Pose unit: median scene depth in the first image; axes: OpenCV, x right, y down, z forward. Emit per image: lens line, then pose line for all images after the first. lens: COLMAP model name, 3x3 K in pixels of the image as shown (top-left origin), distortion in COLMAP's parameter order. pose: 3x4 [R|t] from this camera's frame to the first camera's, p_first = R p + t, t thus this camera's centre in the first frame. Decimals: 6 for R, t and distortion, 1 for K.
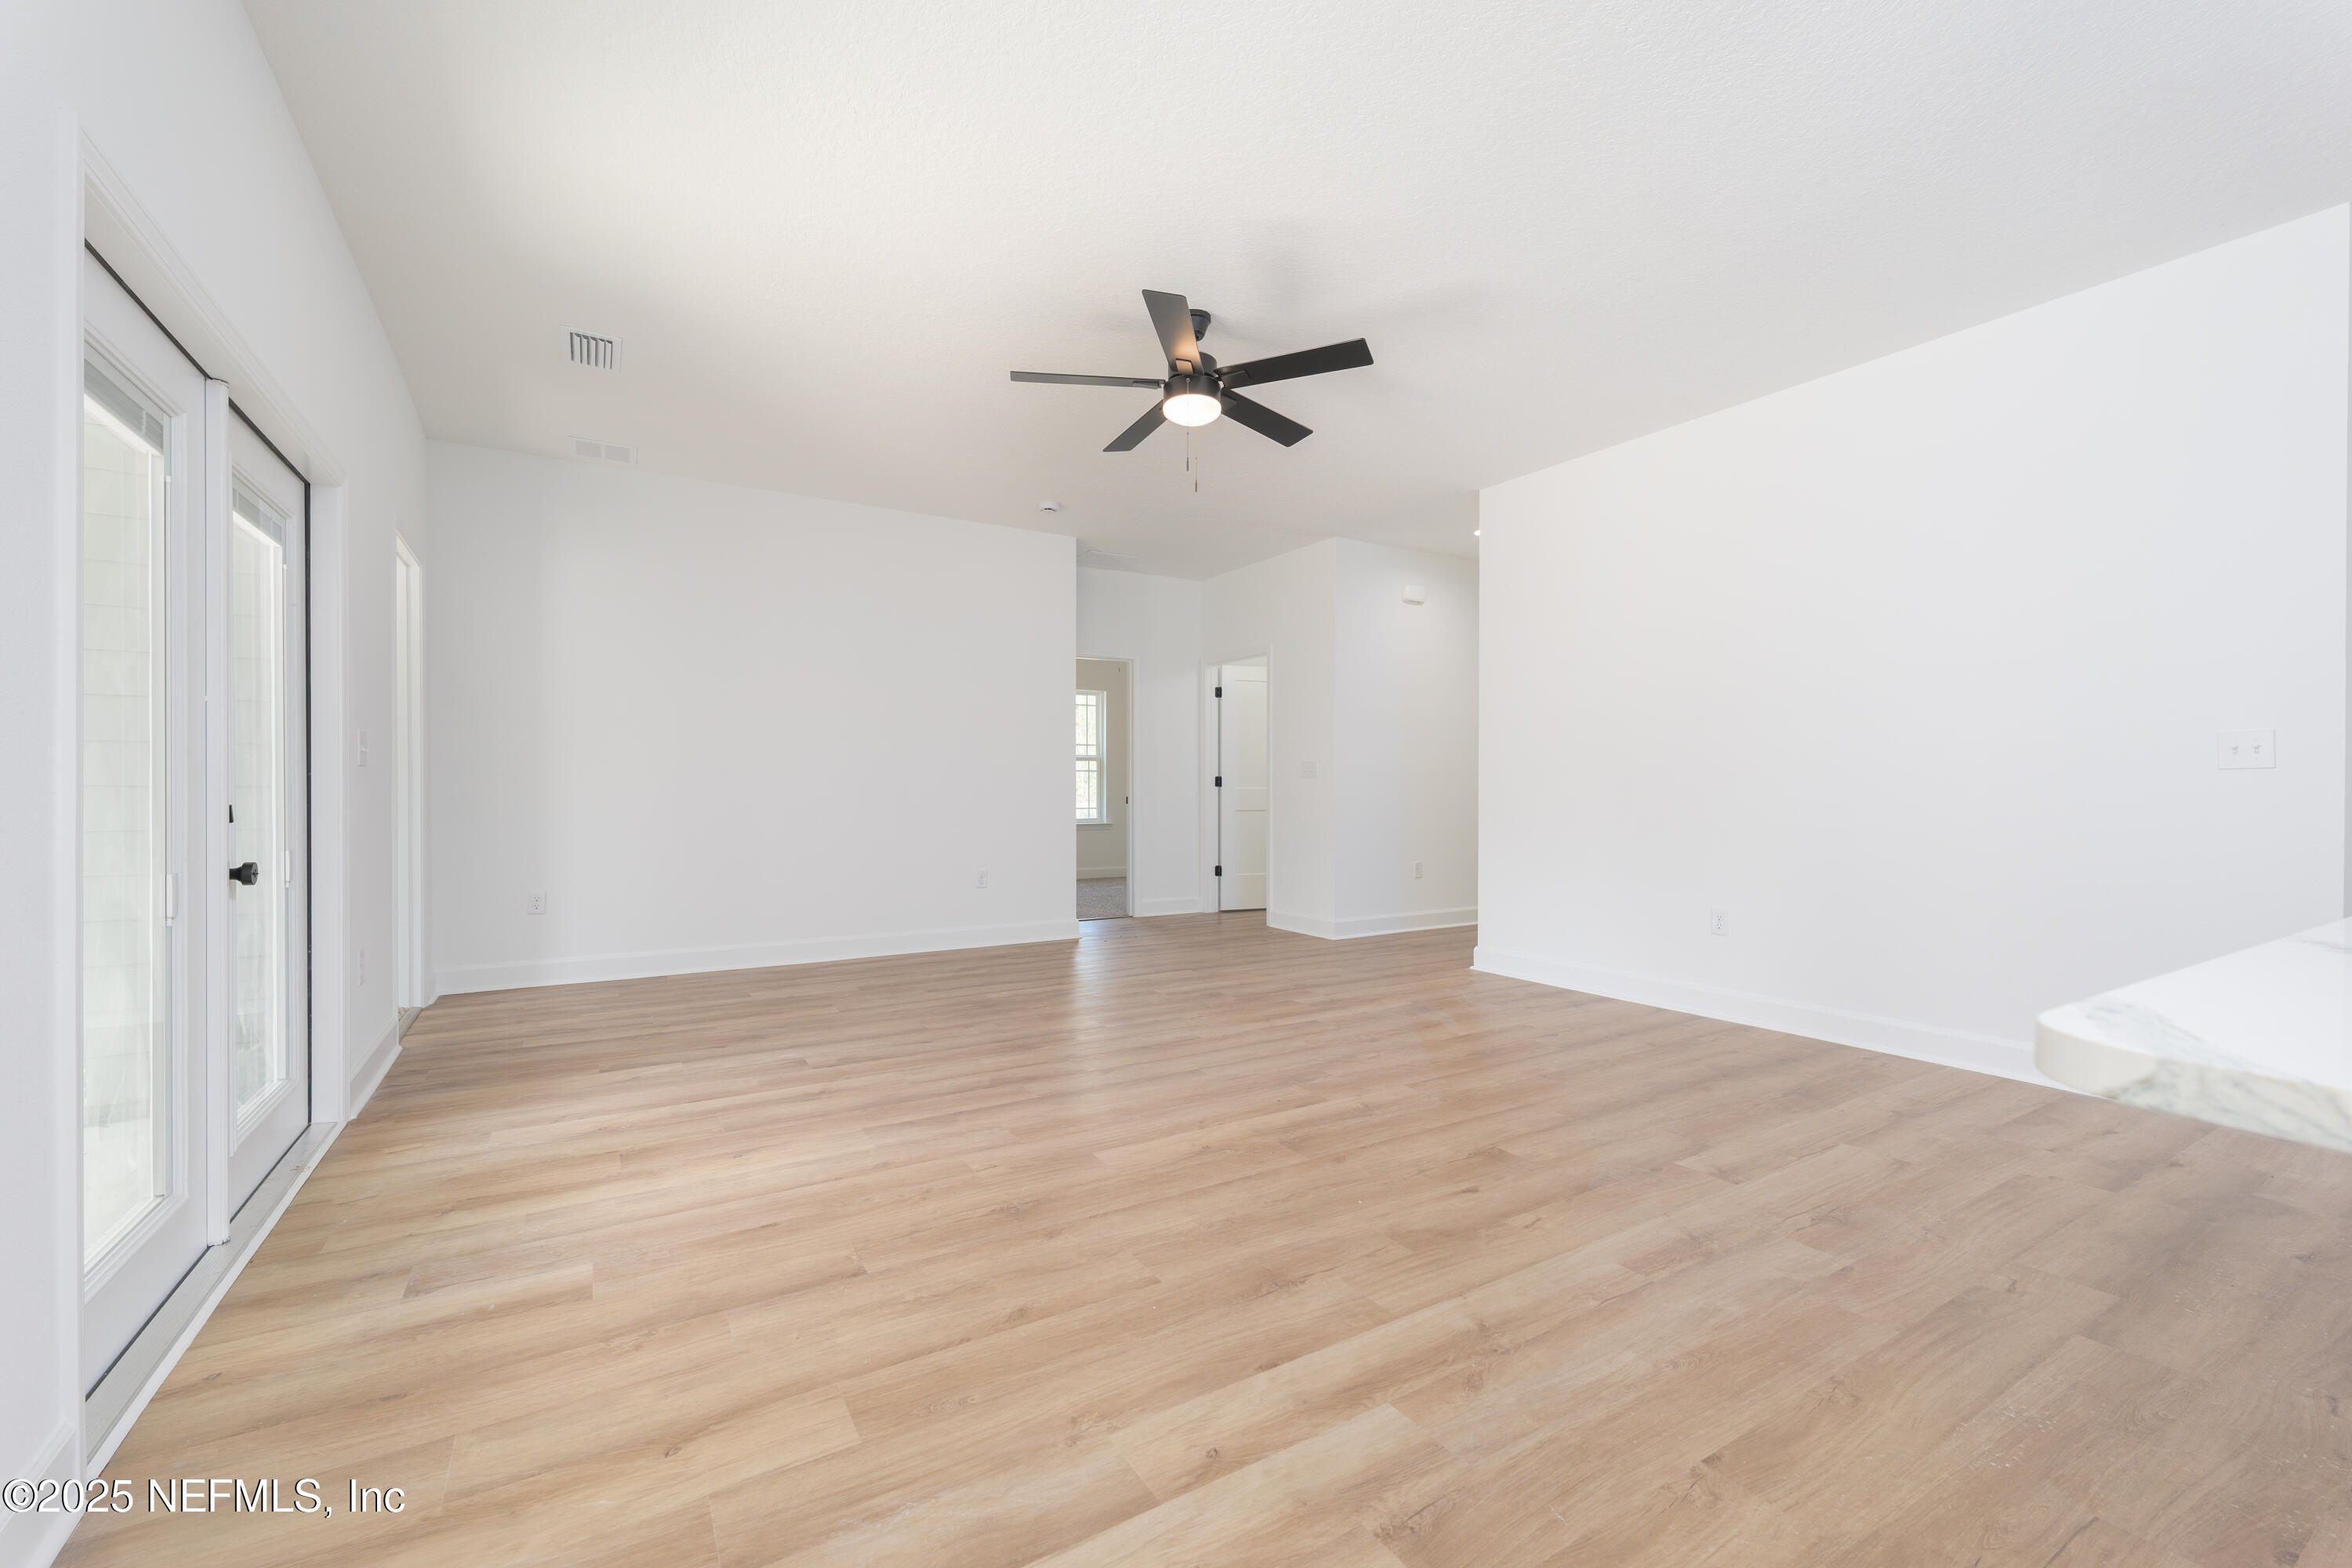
lens RADIAL K [[953.0, 0, 1171.0], [0, 953.0, 784.1], [0, 0, 1]] dist [0.002004, 0.000056]
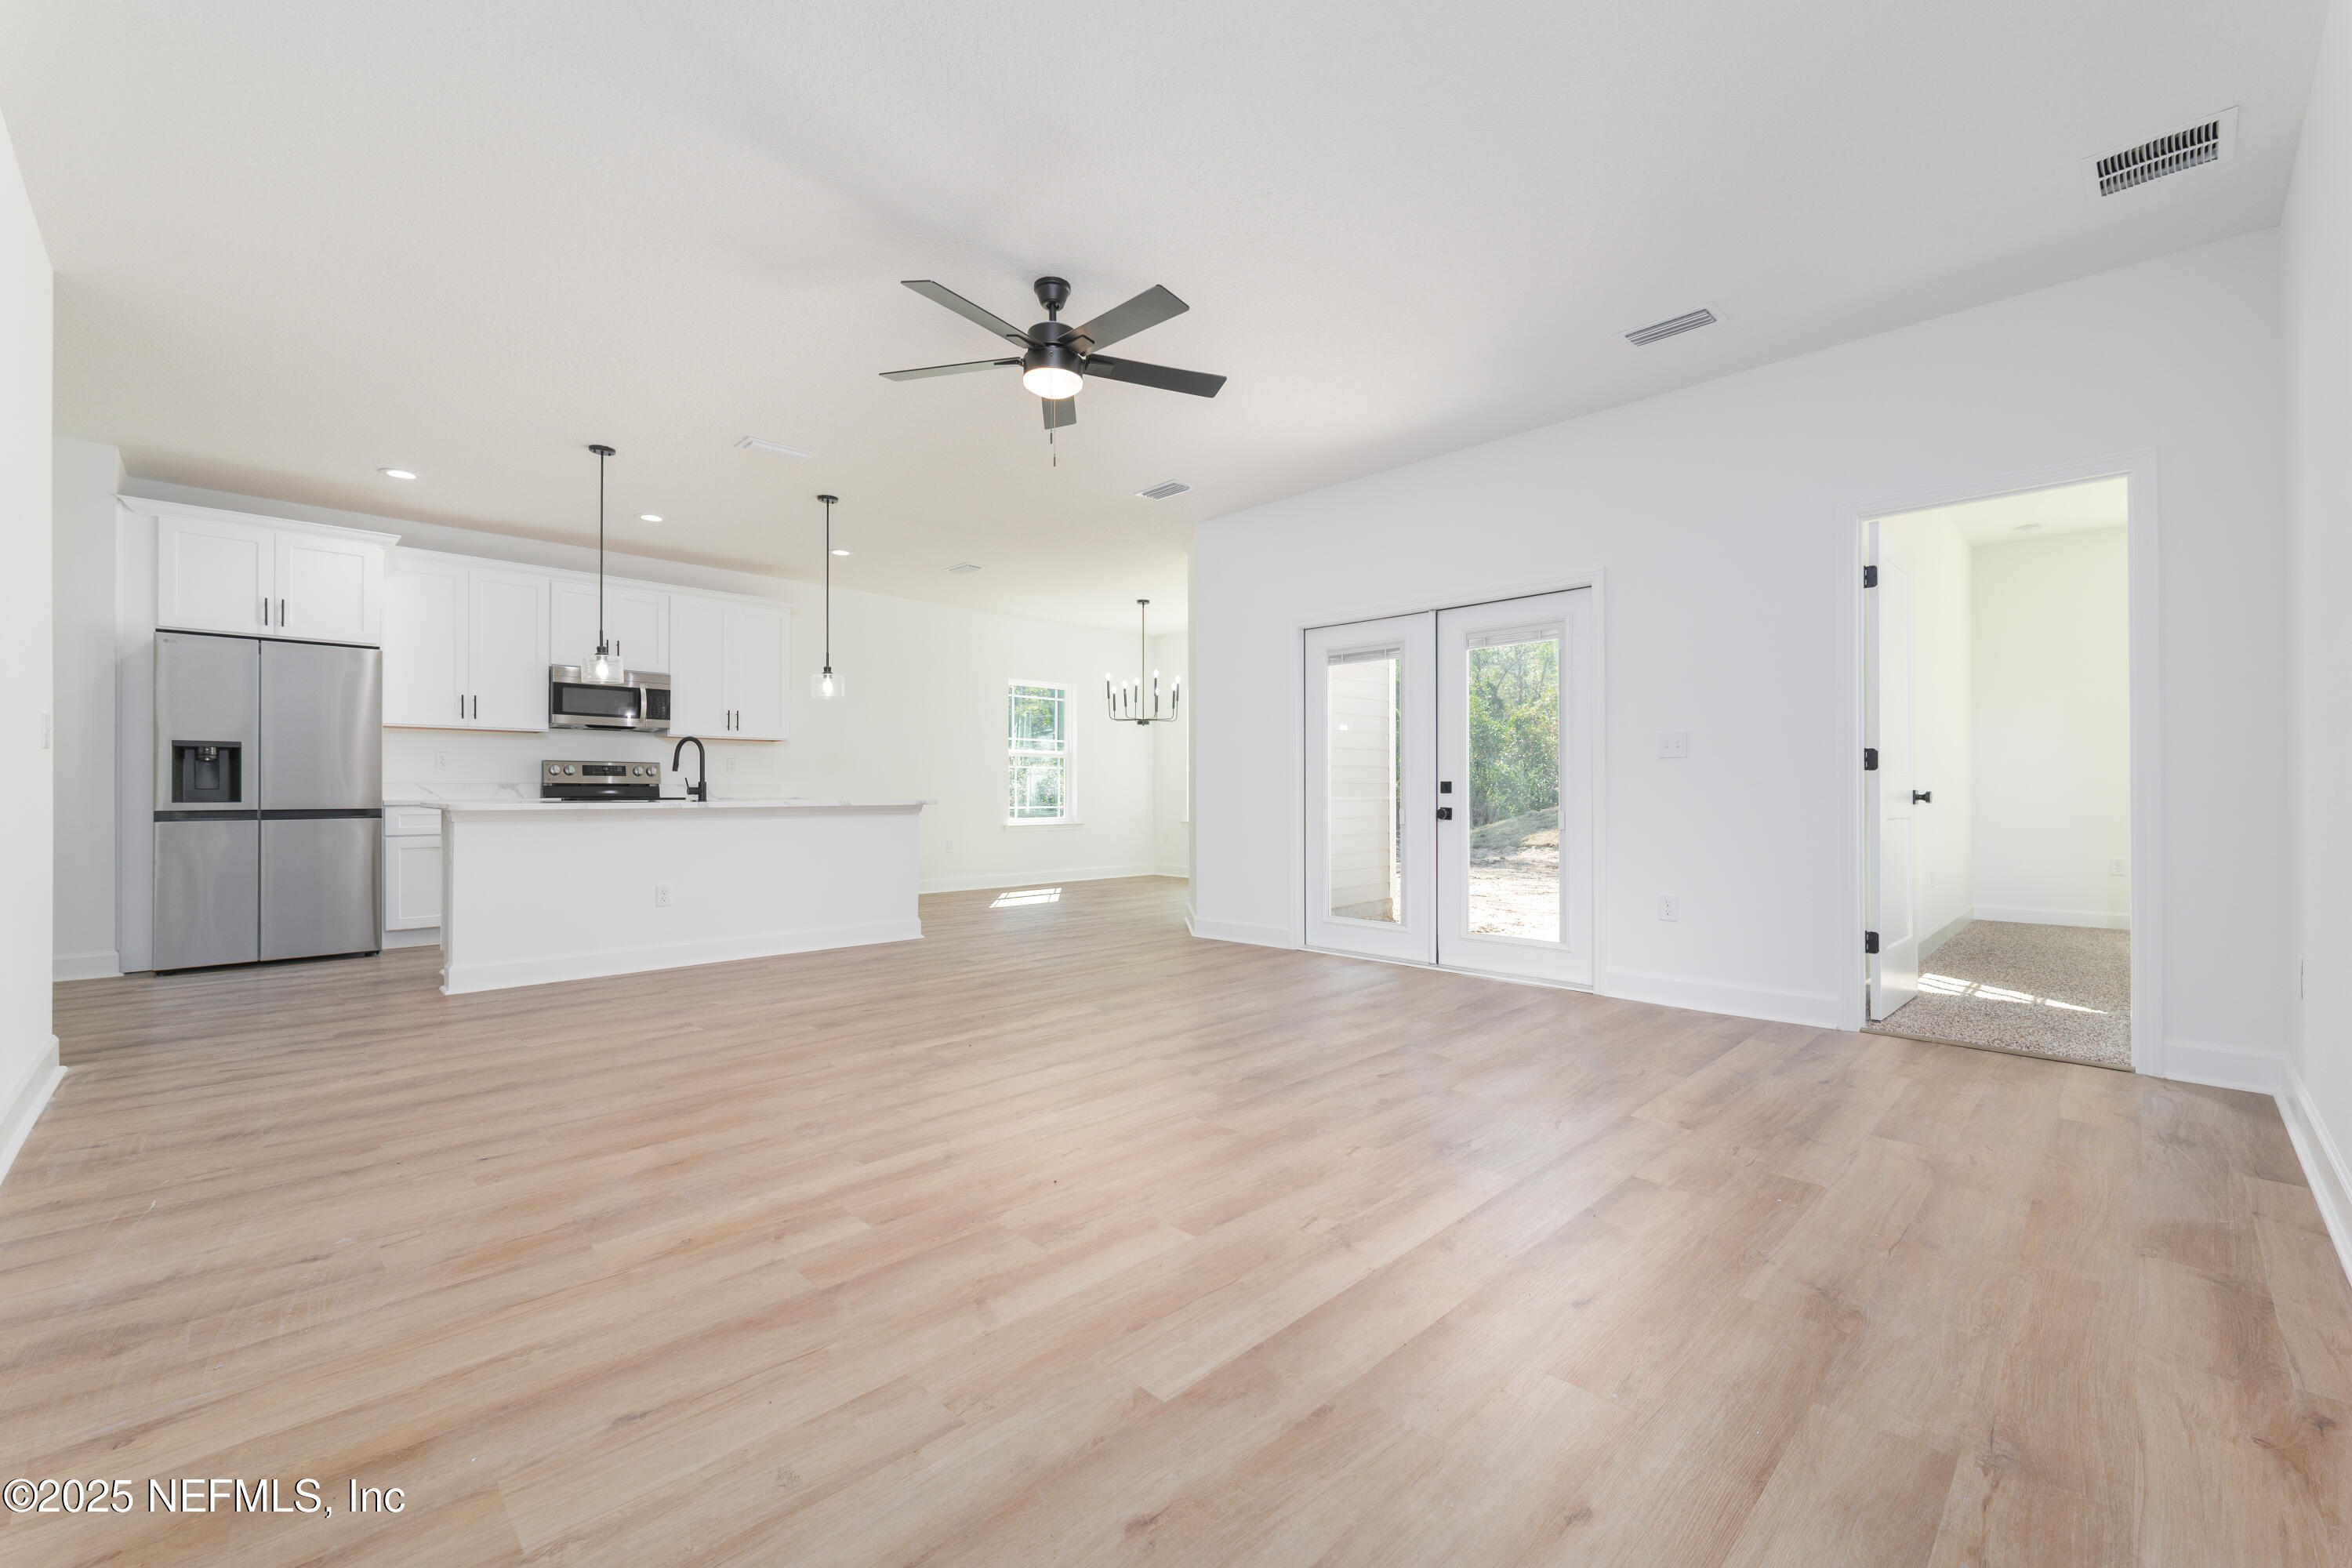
lens RADIAL K [[967.0, 0, 1175.8], [0, 967.0, 789.8], [0, 0, 1]] dist [0.001469, 0.000244]
pose [[-0.973985, -0.003723, -0.226581, 0.120938], [-0.002111, 0.999971, -0.007357, 0.030315], [0.226601, -0.006688, -0.973965, 1.941227]]
